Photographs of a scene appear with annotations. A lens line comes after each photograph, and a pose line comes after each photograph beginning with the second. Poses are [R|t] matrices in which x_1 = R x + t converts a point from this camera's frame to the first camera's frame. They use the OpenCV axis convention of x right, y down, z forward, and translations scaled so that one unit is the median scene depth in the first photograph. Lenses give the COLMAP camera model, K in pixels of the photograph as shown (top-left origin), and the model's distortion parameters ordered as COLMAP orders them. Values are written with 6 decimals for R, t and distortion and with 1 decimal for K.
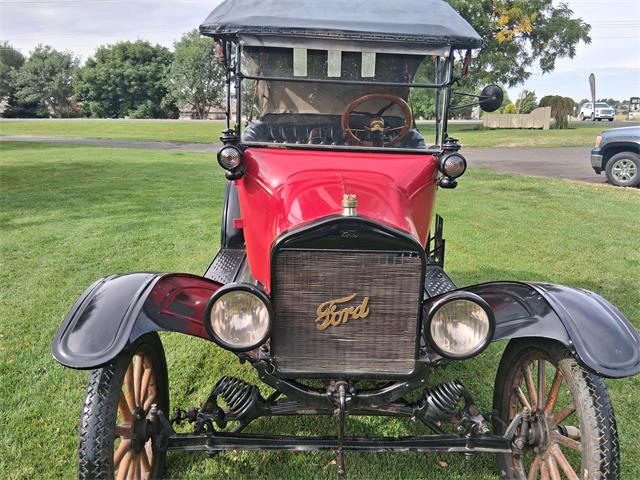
lens RADIAL K [[523.1, 0, 332.5], [0, 523.1, 231.5], [0, 0, 1]] dist [0.036592, -0.067074]
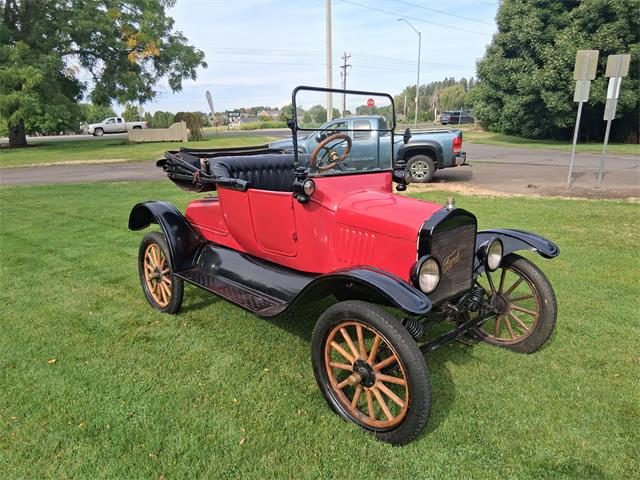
lens RADIAL K [[489.4, 0, 325.2], [0, 489.4, 234.7], [0, 0, 1]] dist [0.041265, -0.096318]
pose [[0.743842, -0.171148, 0.646071, -0.302024], [0.171808, 0.983137, 0.062630, -0.026137], [-0.645896, 0.064414, 0.760703, -0.006664]]
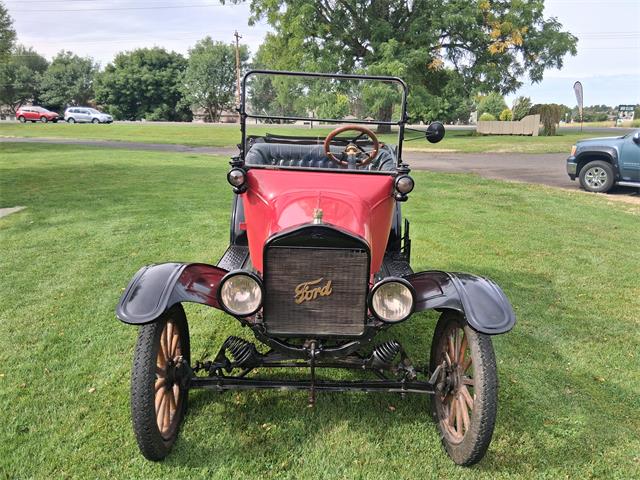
lens RADIAL K [[496.9, 0, 334.7], [0, 496.9, 230.9], [0, 0, 1]] dist [0.068902, -0.114642]
pose [[0.999943, 0.008849, -0.005939, 0.018050], [-0.008825, 0.999953, 0.004008, -0.003590], [0.005974, -0.003955, 0.999974, -0.077421]]
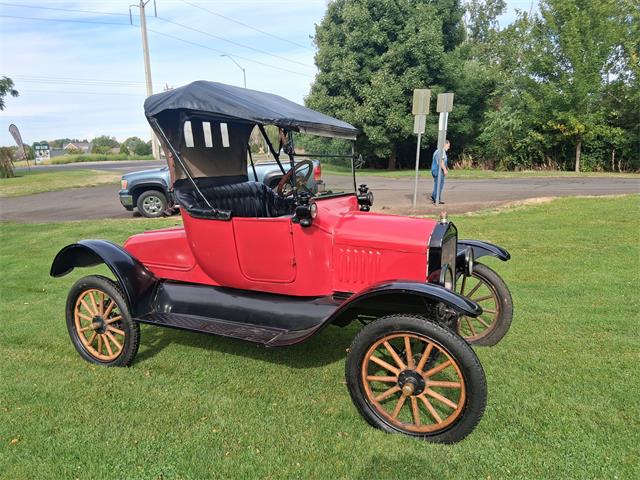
lens RADIAL K [[489.4, 0, 326.1], [0, 489.4, 223.4], [0, 0, 1]] dist [0.041265, -0.096318]
pose [[0.458705, -0.152572, 0.875392, -0.394617], [0.227112, 0.972558, 0.050501, -0.048453], [-0.859075, 0.175647, 0.480769, 0.096868]]
